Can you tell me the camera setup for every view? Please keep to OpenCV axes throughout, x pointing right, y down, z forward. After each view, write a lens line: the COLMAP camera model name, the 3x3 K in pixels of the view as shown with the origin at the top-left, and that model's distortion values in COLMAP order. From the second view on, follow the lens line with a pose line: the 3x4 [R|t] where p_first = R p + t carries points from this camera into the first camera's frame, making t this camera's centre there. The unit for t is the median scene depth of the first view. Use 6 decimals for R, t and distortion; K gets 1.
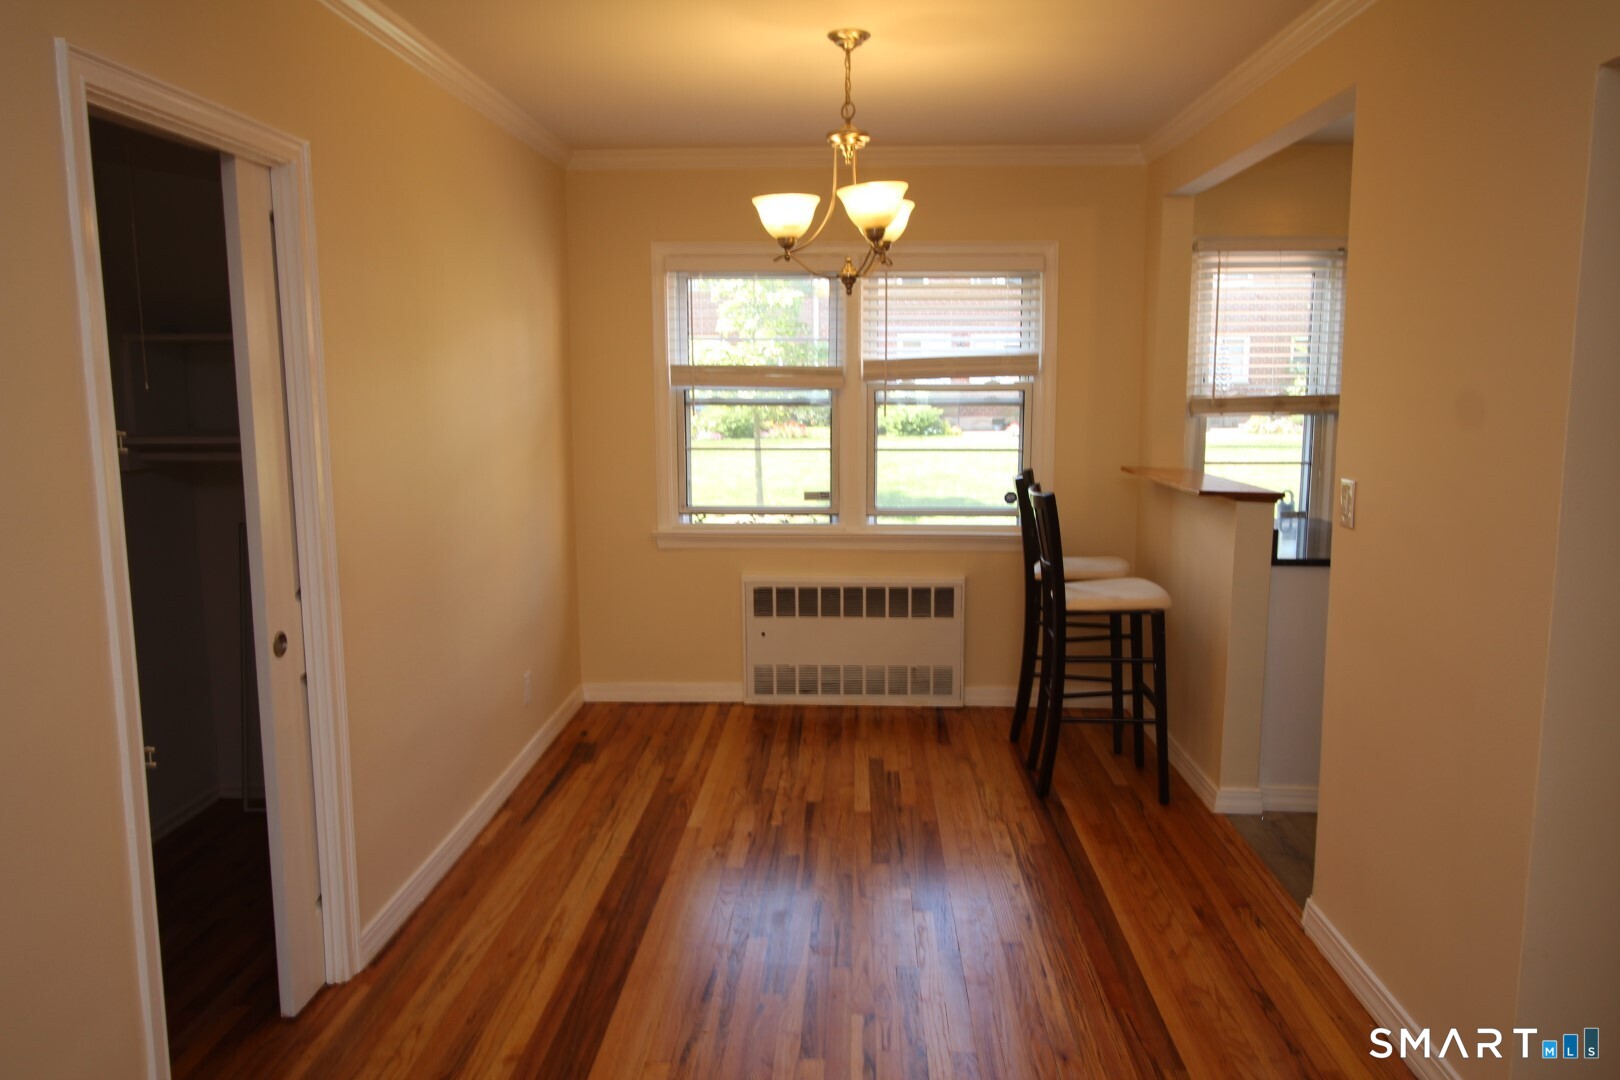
lens RADIAL K [[1132.7, 0, 816.3], [0, 1132.7, 542.9], [0, 0, 1]] dist [0.010424, 0.000552]
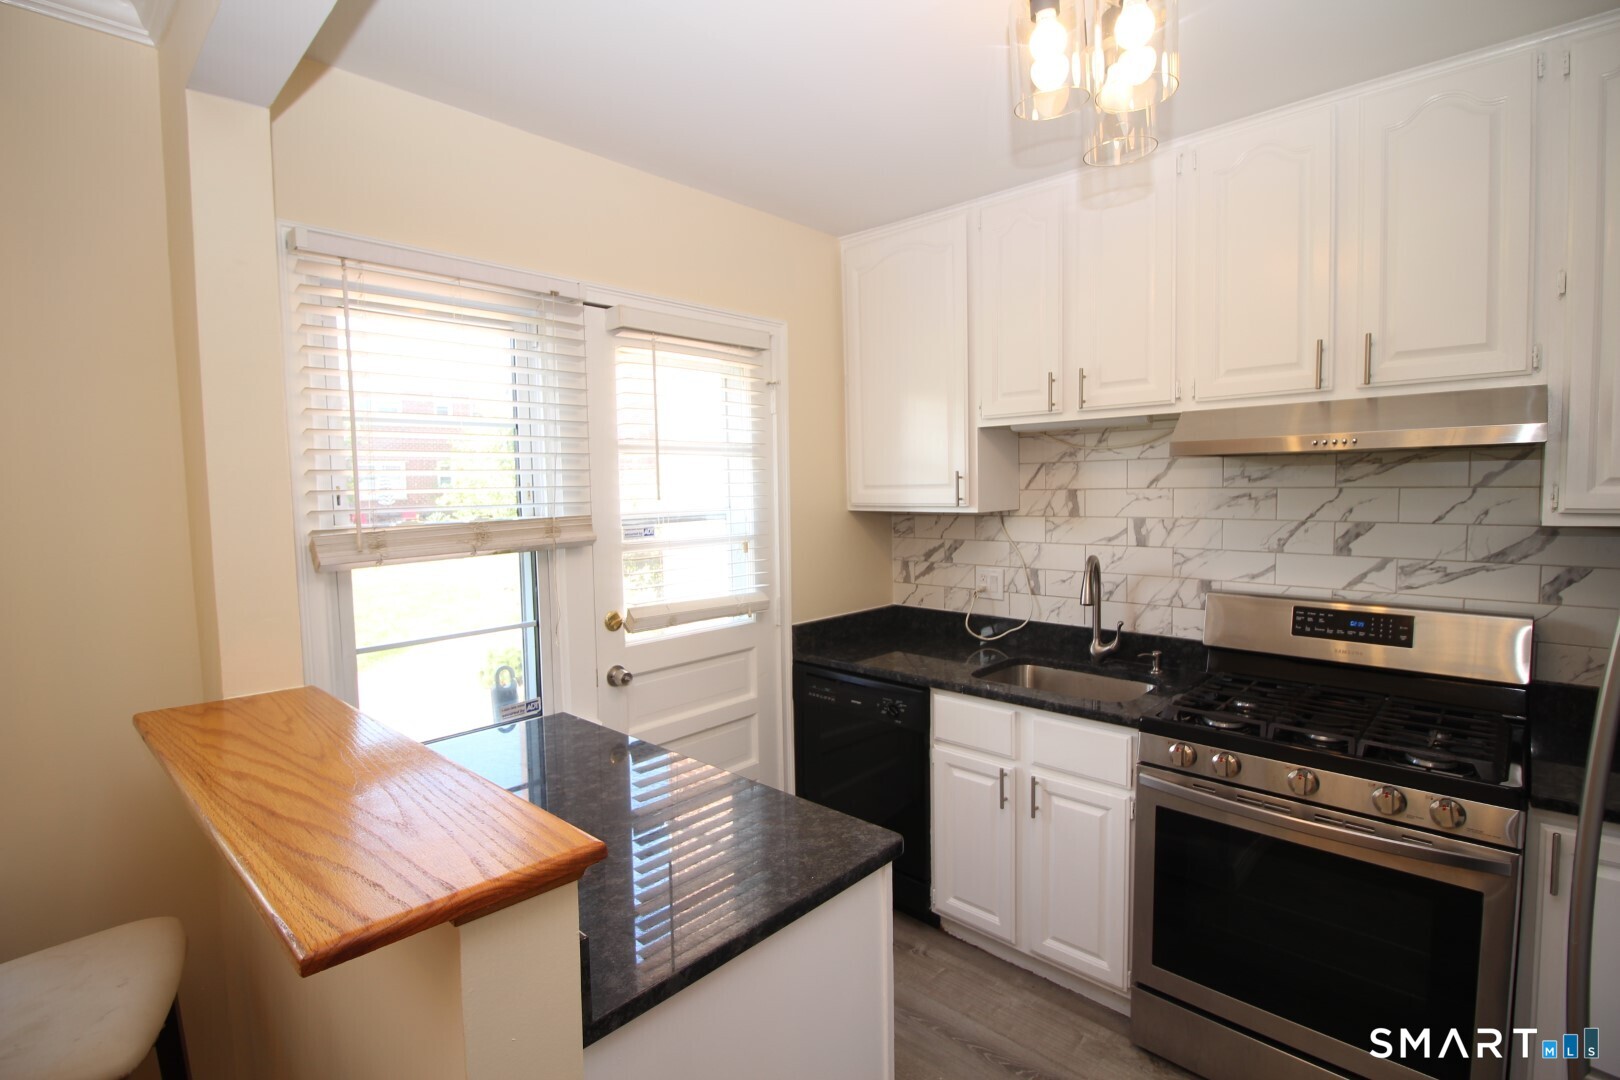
lens RADIAL K [[767.0, 0, 804.0], [0, 767.0, 541.6], [0, 0, 1]] dist [-0.001903, -0.000301]
pose [[0.651586, -0.062858, 0.755966, 0.204007], [0.117648, 0.992876, -0.018847, -0.087717], [-0.749396, 0.101219, 0.654340, 0.581175]]
